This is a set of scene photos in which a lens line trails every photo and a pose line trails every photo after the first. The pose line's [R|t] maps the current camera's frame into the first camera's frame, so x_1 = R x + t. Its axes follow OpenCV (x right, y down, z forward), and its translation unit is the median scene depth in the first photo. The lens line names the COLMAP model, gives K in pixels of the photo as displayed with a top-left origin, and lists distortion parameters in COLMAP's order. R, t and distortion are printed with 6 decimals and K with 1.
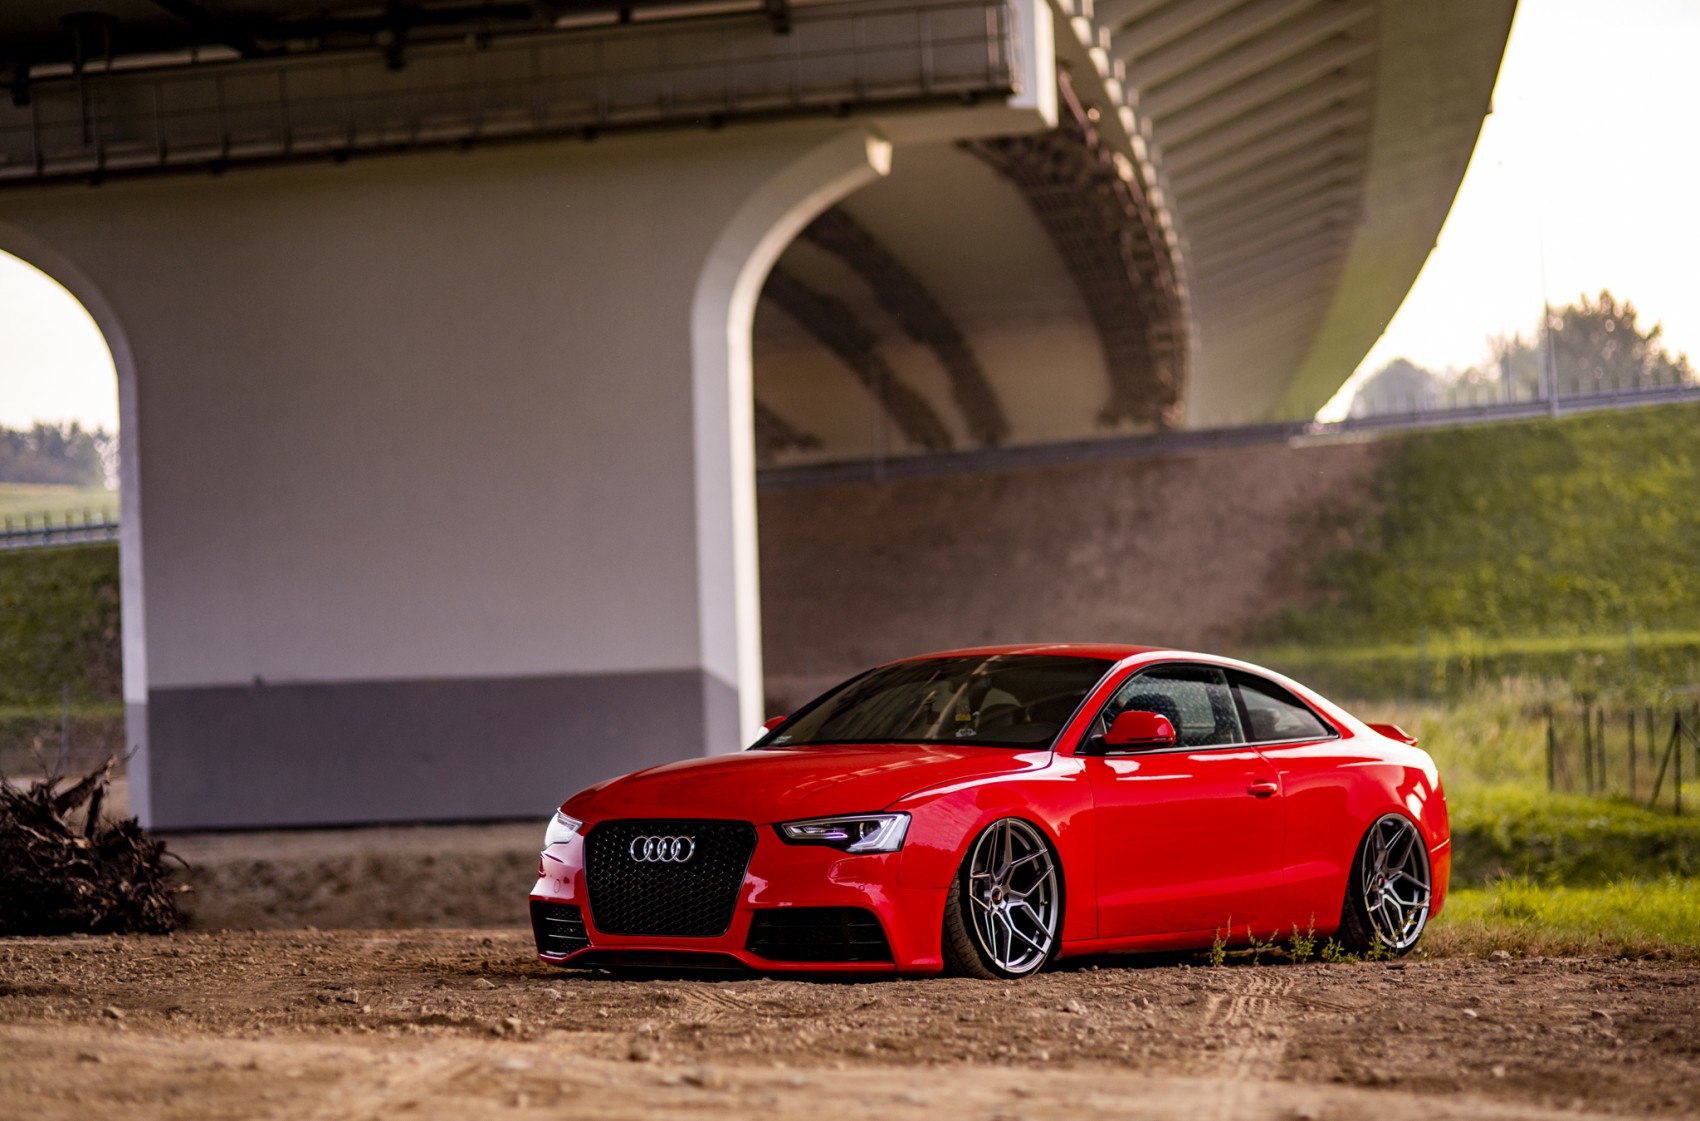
lens RADIAL K [[3960.1, 0, 867.9], [0, 3960.1, 561.8], [0, 0, 1]] dist [-0.014802, 0.000000]
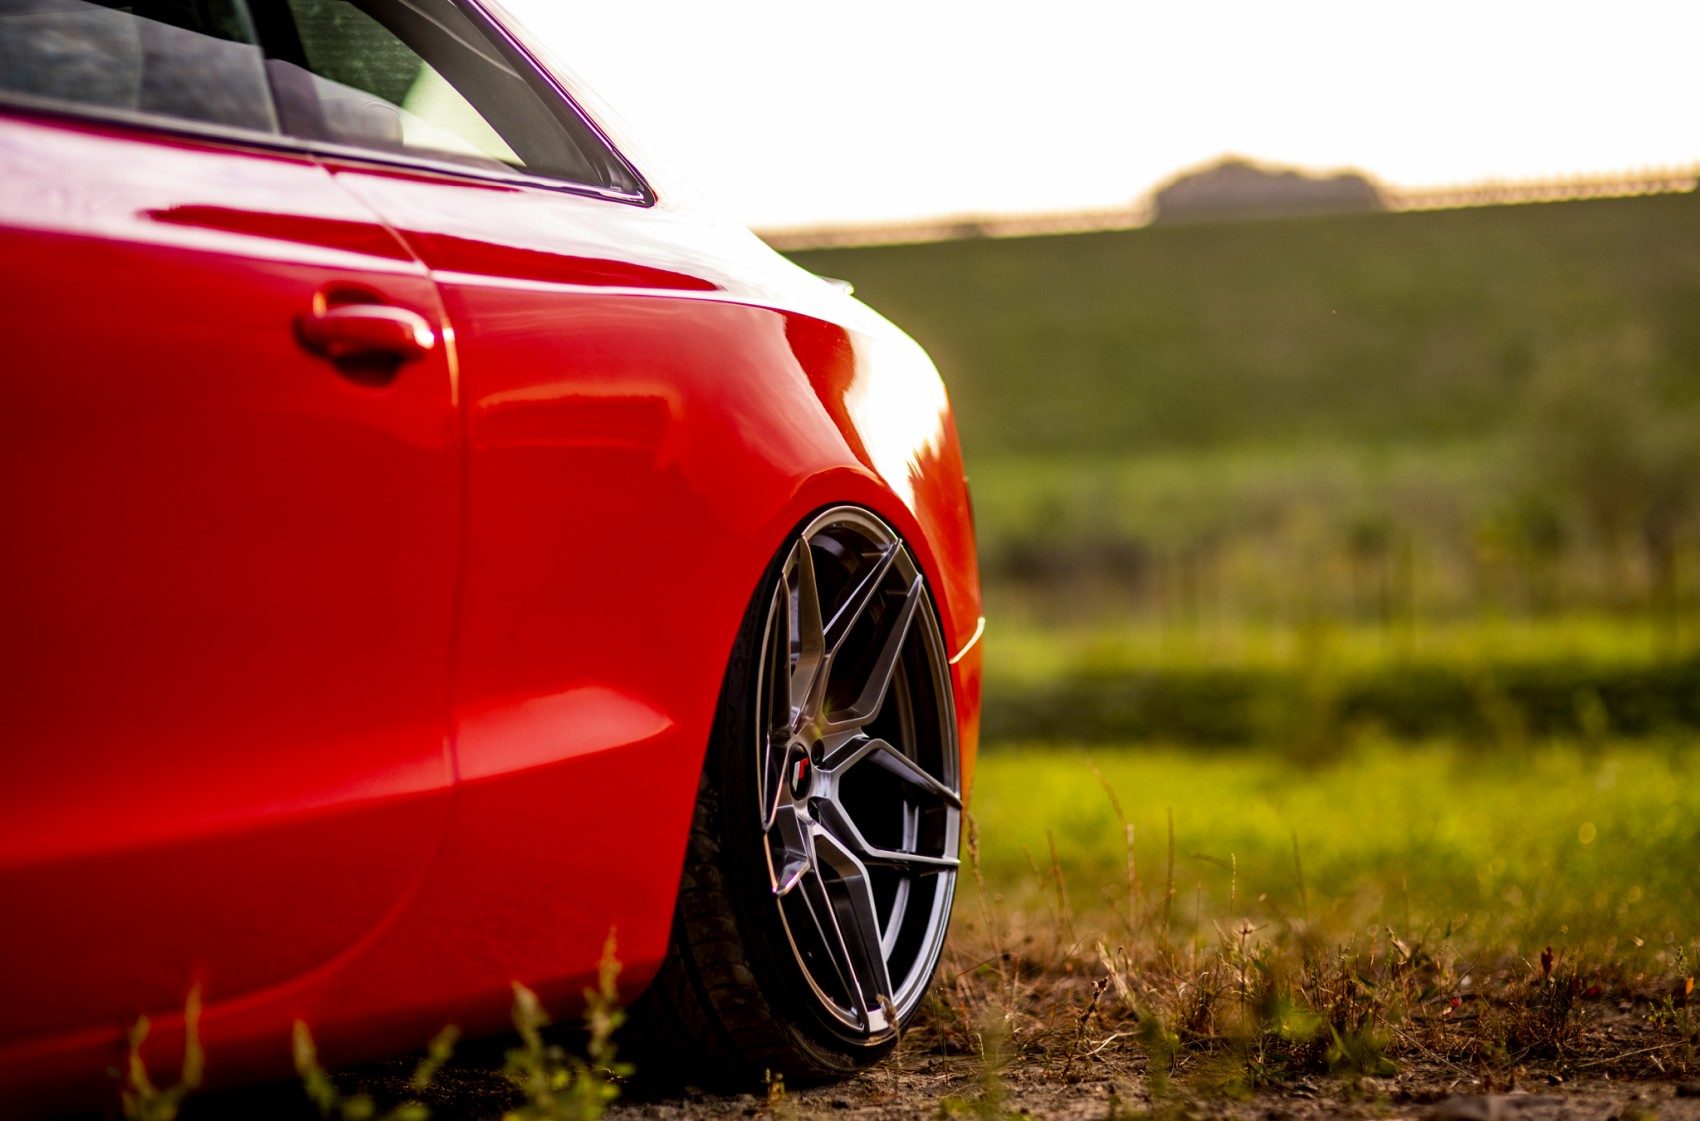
lens RADIAL K [[3960.1, 0, 850.6], [0, 3960.1, 561.3], [0, 0, 1]] dist [-0.014802, 0.000000]
pose [[0.967445, -0.000465, 0.253079, 0.020567], [-0.006293, 0.999645, 0.025893, 0.018200], [-0.253002, -0.026643, 0.967099, 0.226481]]
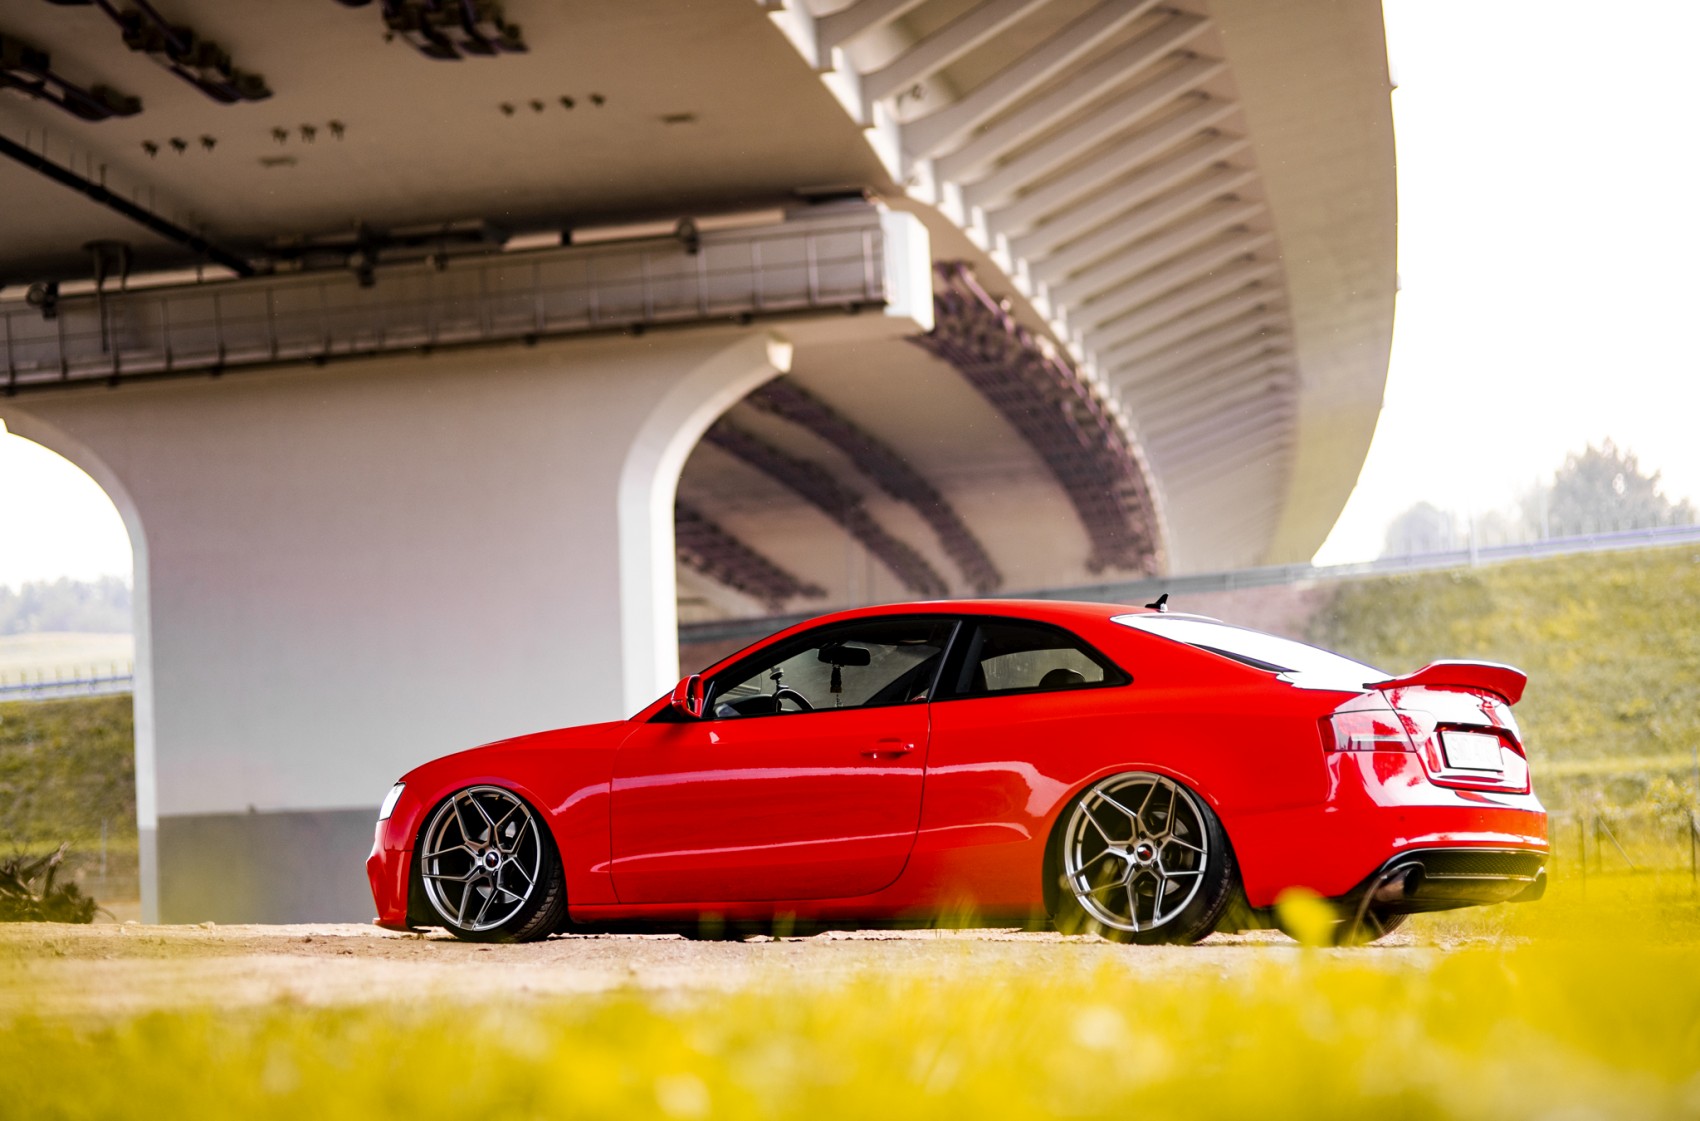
lens RADIAL K [[3960.1, 0, 854.6], [0, 3960.1, 548.3], [0, 0, 1]] dist [-0.014802, 0.000000]
pose [[0.999774, -0.007421, -0.019927, 0.048445], [0.006638, 0.999215, -0.039053, -0.000022], [0.020201, 0.038911, 0.999038, -0.167851]]
